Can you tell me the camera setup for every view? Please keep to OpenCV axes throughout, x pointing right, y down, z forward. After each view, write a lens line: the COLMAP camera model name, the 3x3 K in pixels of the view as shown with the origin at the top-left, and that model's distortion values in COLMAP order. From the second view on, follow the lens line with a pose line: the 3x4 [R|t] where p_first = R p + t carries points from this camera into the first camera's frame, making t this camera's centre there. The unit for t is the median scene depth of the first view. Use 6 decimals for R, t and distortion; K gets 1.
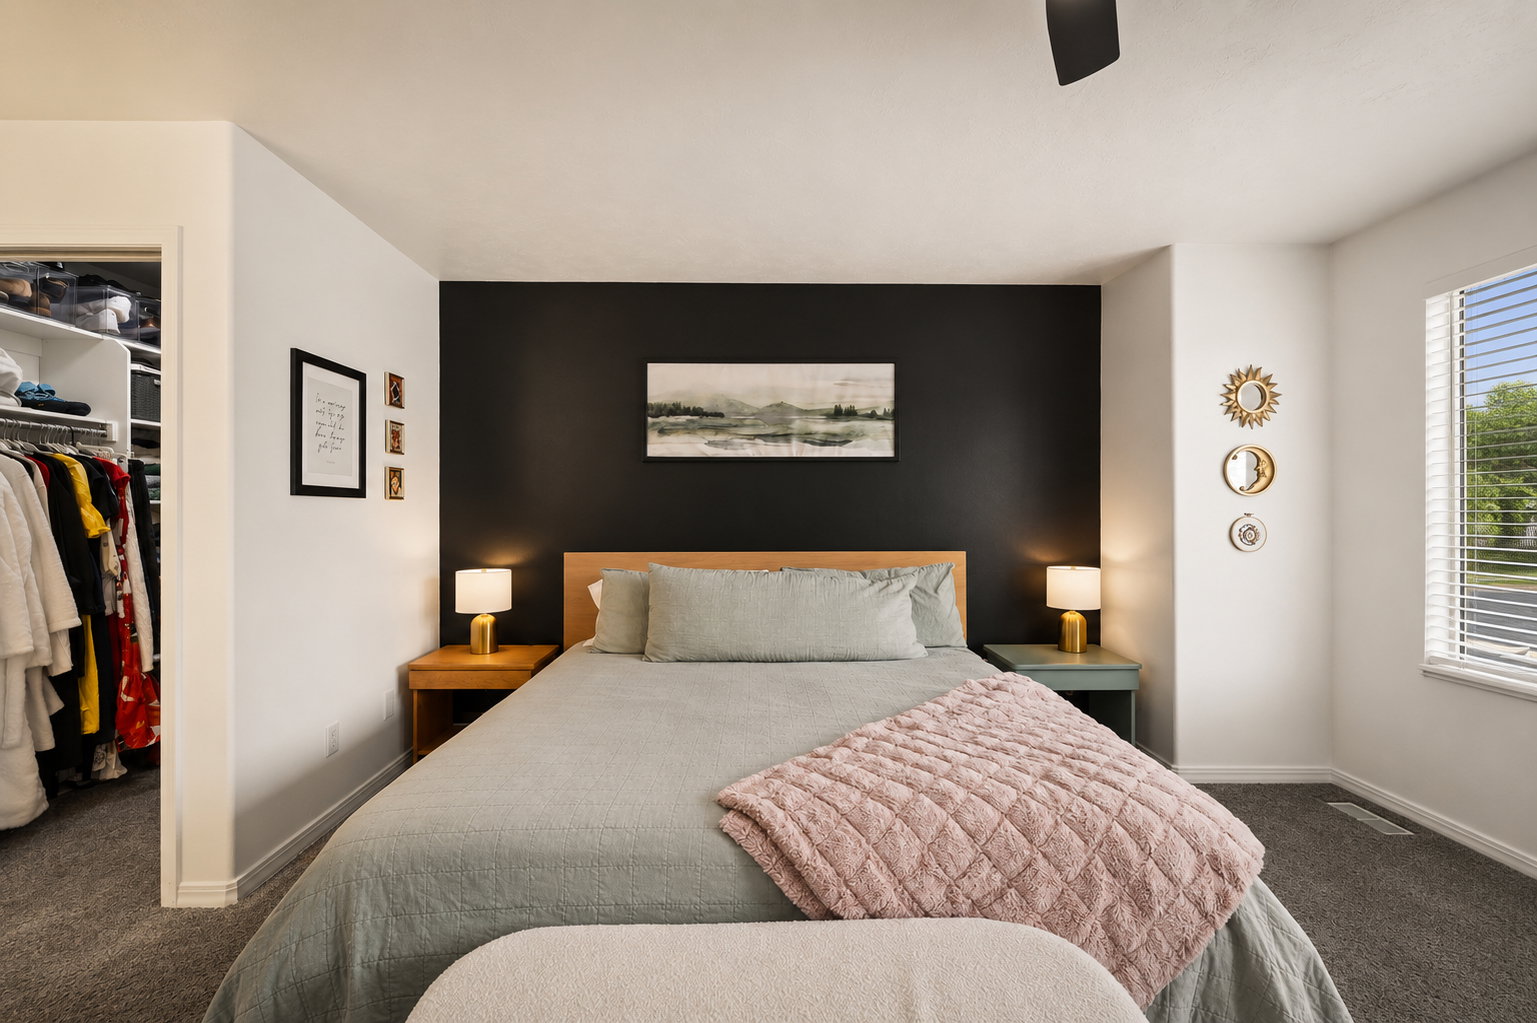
lens RADIAL K [[669.7, 0, 760.5], [0, 669.7, 512.3], [0, 0, 1]] dist [0.008501, 0.000952]
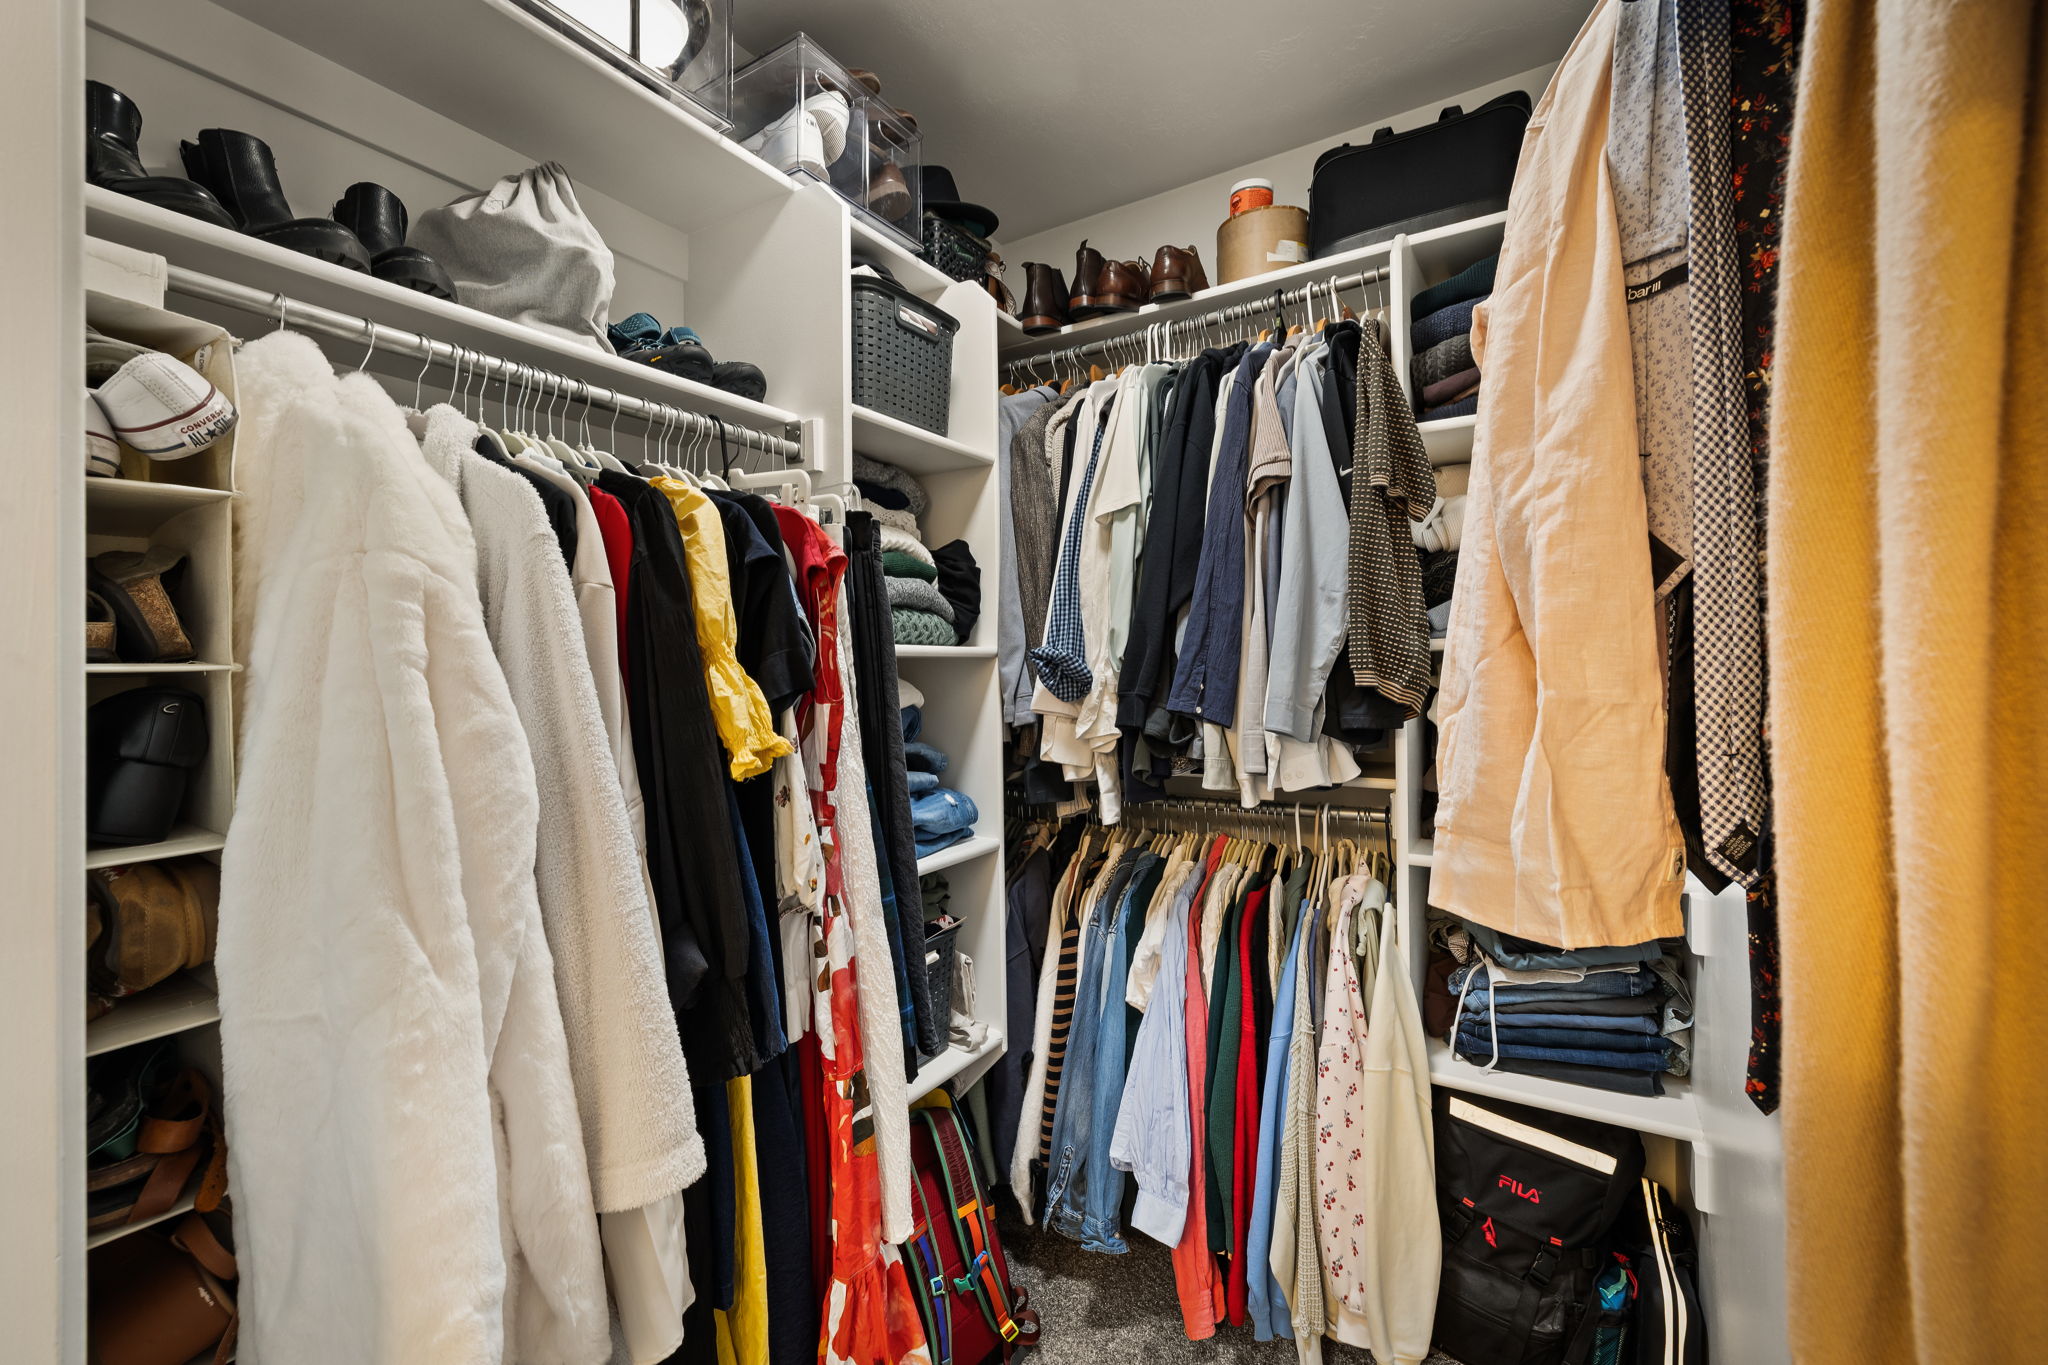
lens RADIAL K [[868.0, 0, 1024.8], [0, 868.0, 666.6], [0, 0, 1]] dist [0.001613, 0.000008]
pose [[0.842772, 0.002106, -0.538267, -0.361798], [0.004926, 0.999920, 0.011625, -0.005313], [0.538249, -0.012449, 0.842694, 0.393130]]
